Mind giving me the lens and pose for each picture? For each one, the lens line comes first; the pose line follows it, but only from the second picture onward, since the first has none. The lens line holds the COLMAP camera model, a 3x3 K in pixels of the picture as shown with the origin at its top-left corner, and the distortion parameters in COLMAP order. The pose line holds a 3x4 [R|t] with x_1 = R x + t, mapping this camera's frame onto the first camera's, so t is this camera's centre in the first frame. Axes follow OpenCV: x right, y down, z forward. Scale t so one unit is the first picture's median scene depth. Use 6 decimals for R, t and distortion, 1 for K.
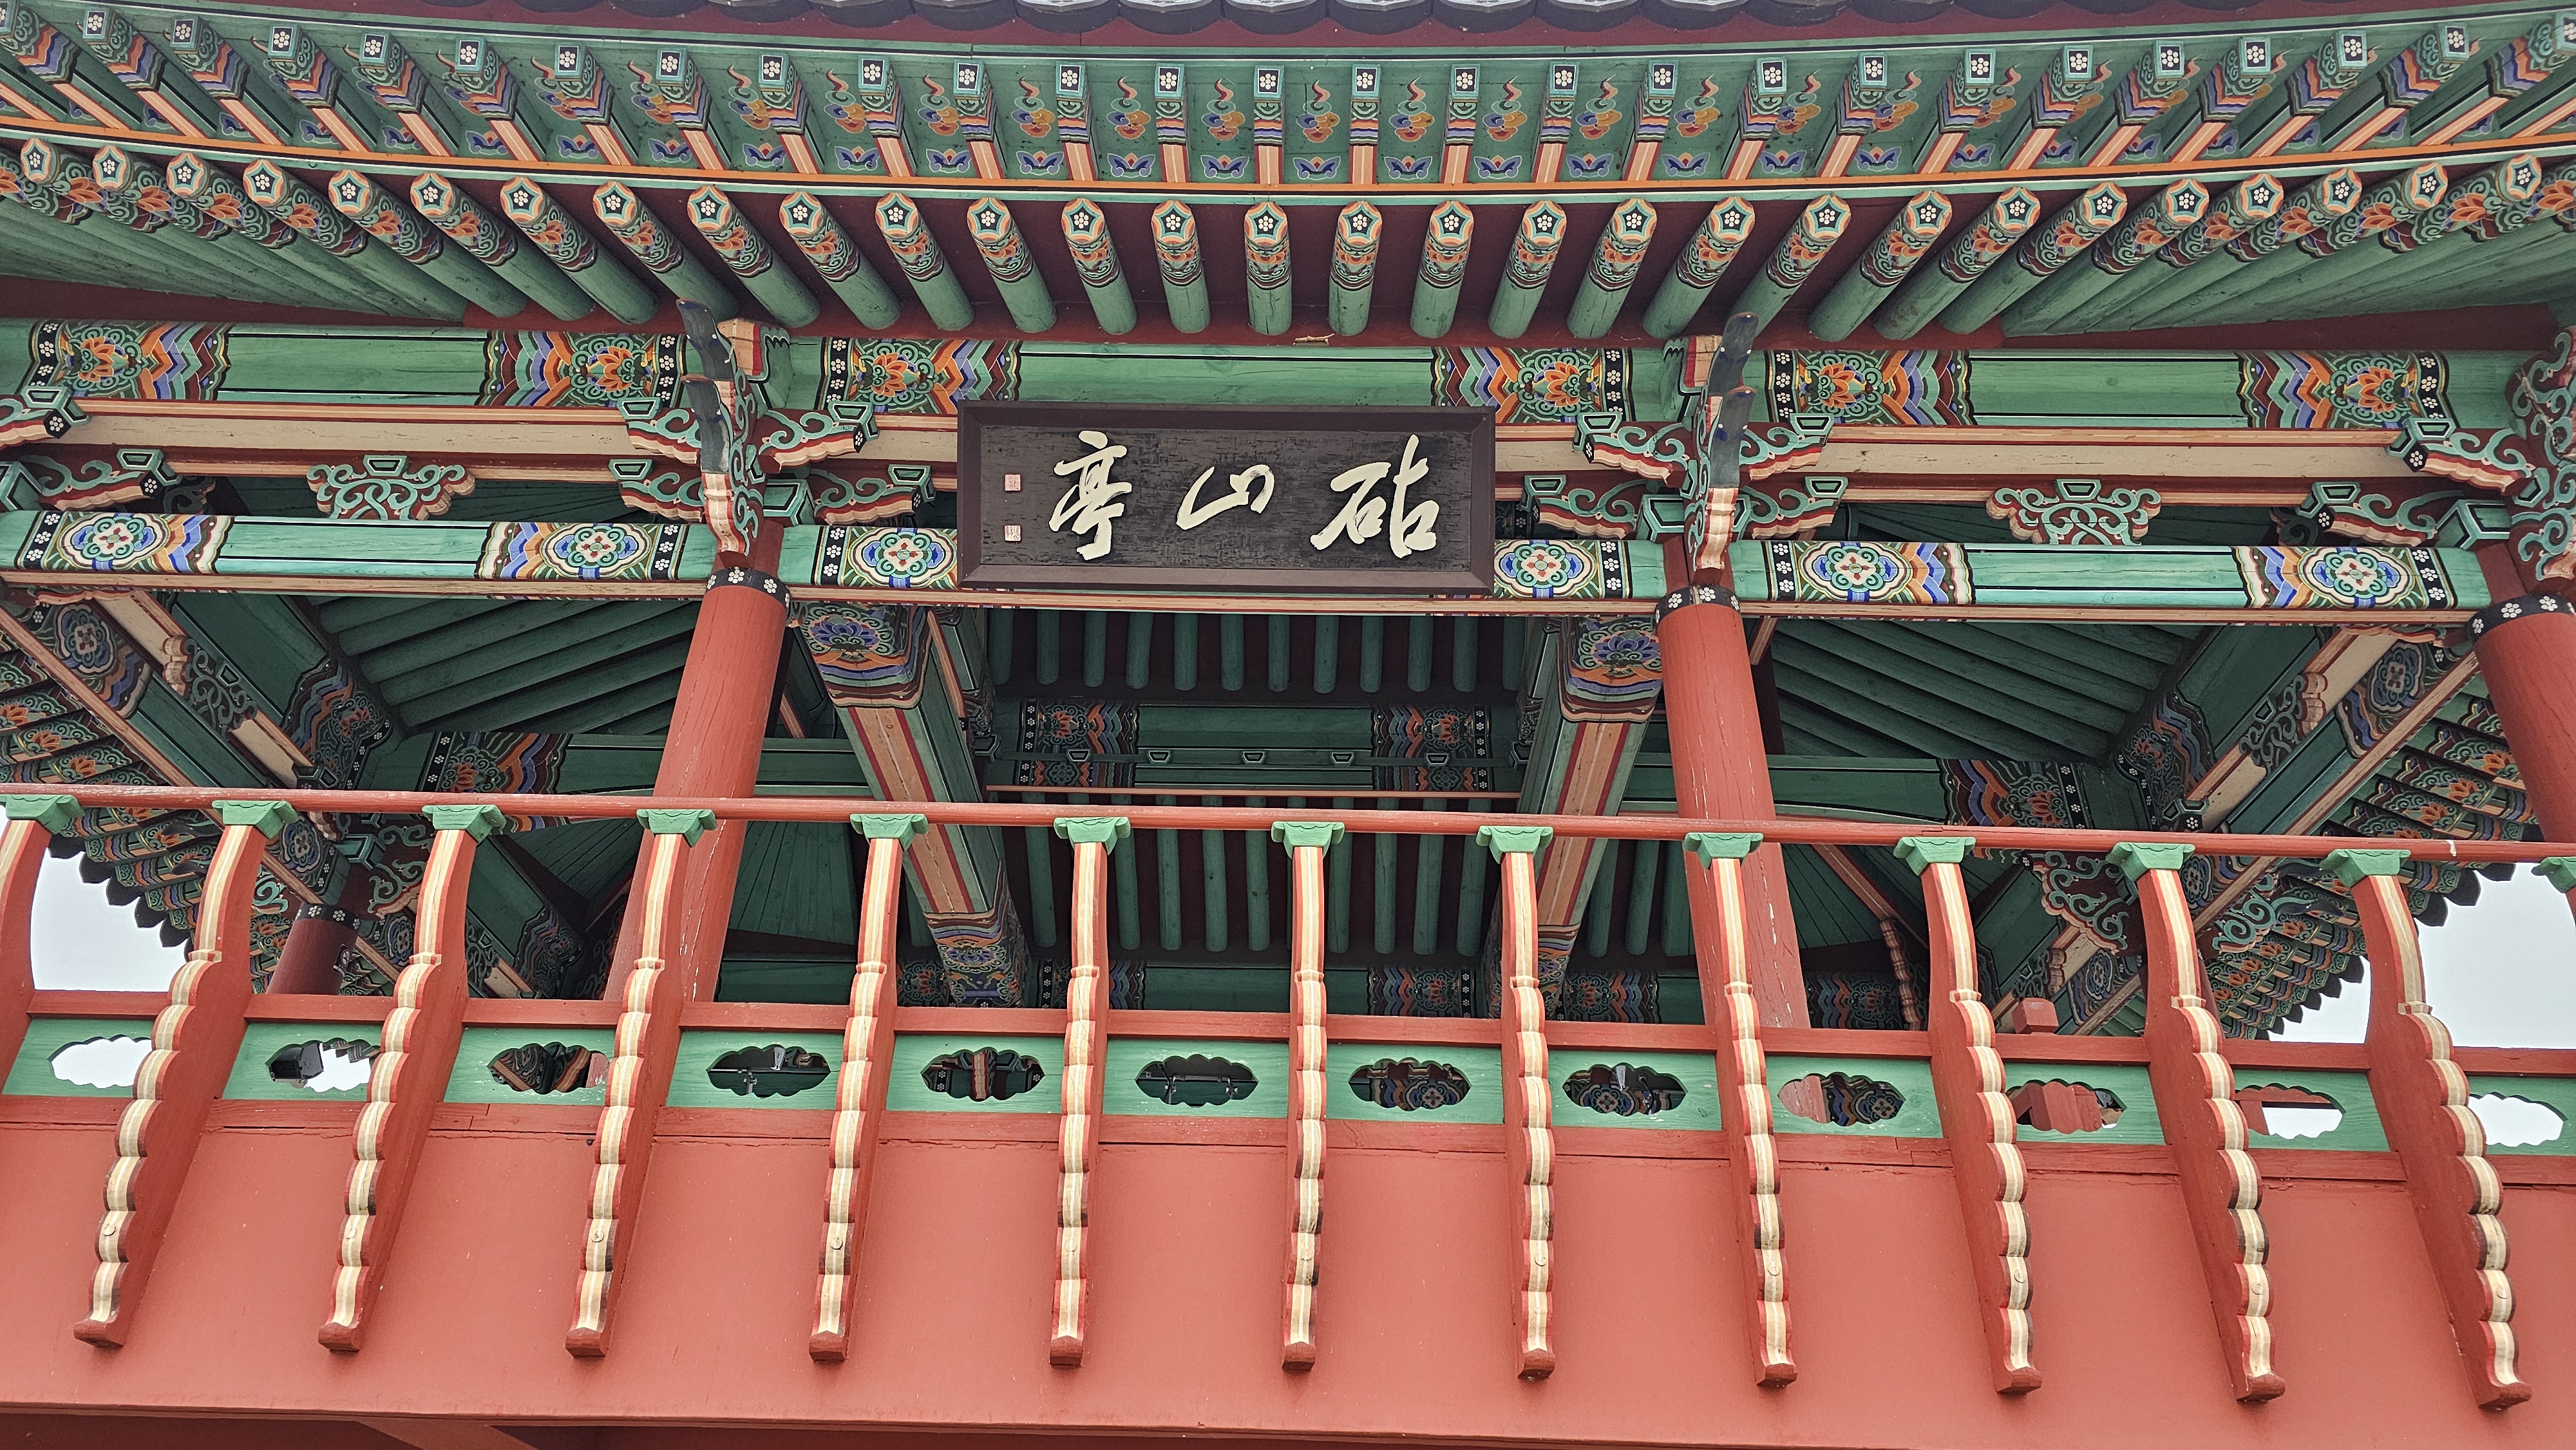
lens RADIAL K [[1741.8, 0, 1288.0], [0, 1741.8, 725.0], [0, 0, 1]] dist [0.081176, -0.088220]
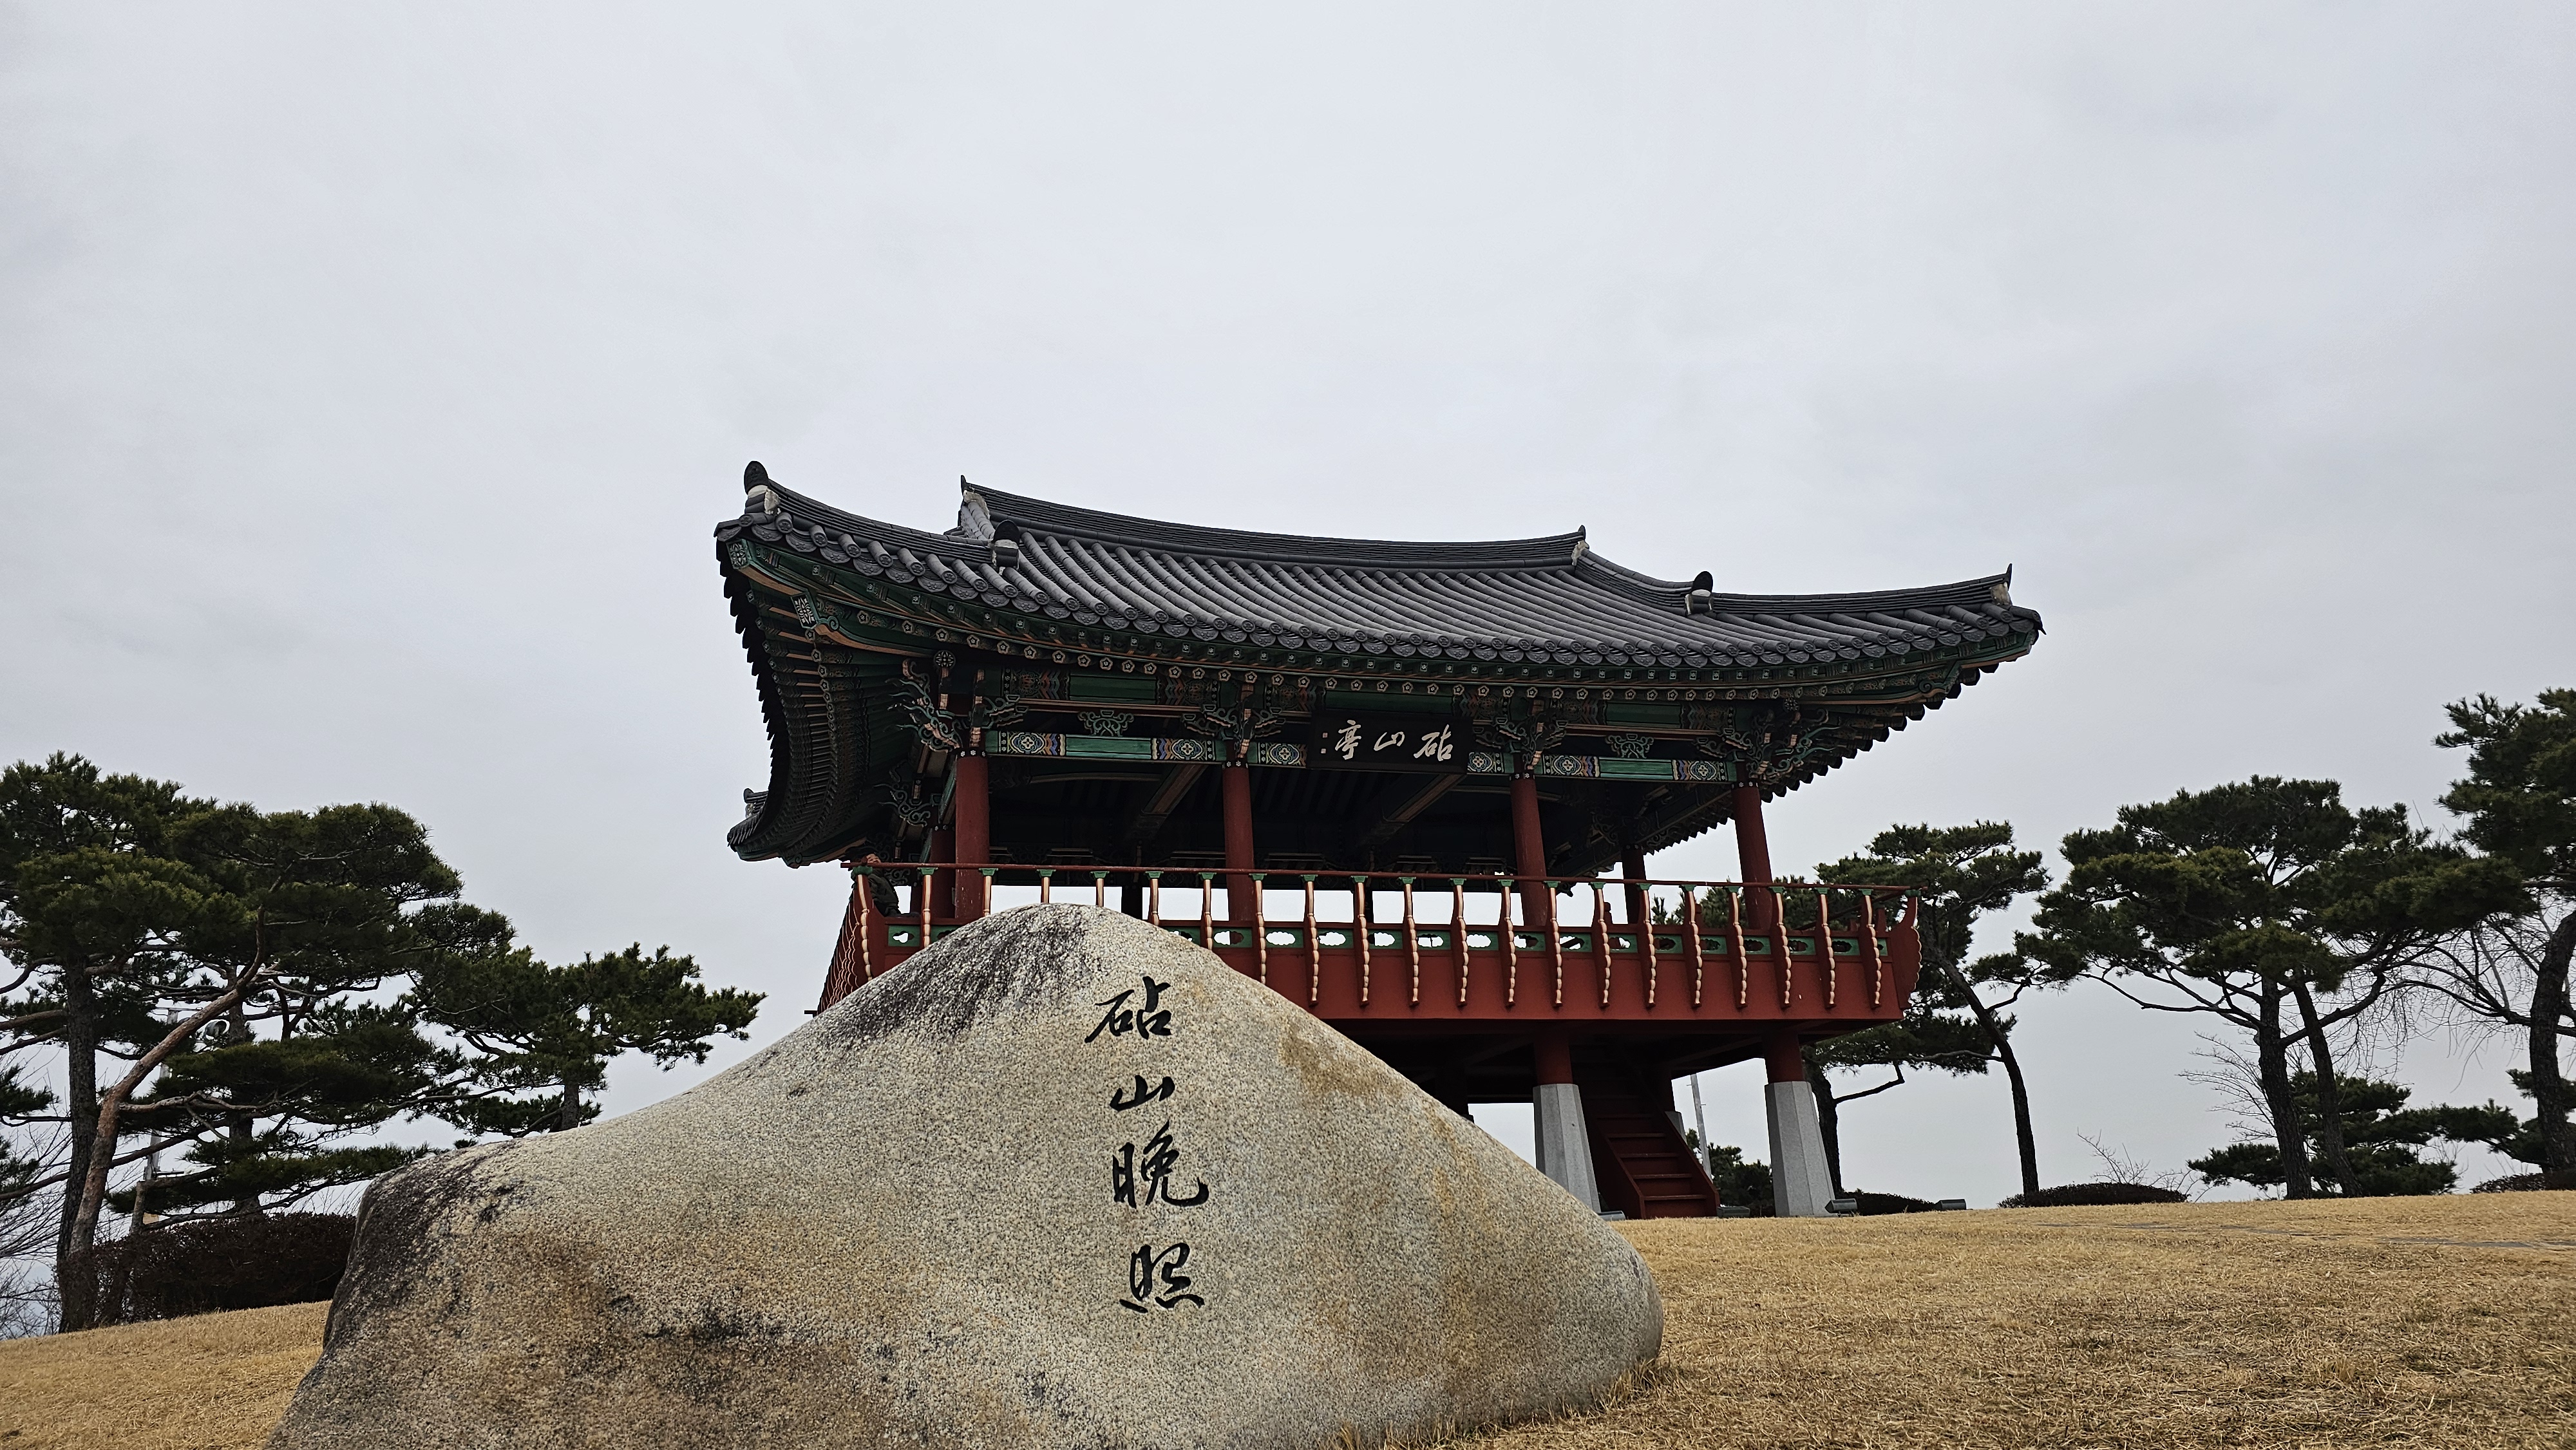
lens RADIAL K [[1741.8, 0, 1288.0], [0, 1741.8, 725.0], [0, 0, 1]] dist [0.081176, -0.088220]
pose [[0.955942, 0.024366, 0.292543, -1.121599], [-0.087892, 0.974591, 0.206029, -0.785133], [-0.280089, -0.222664, 0.933794, -1.854946]]
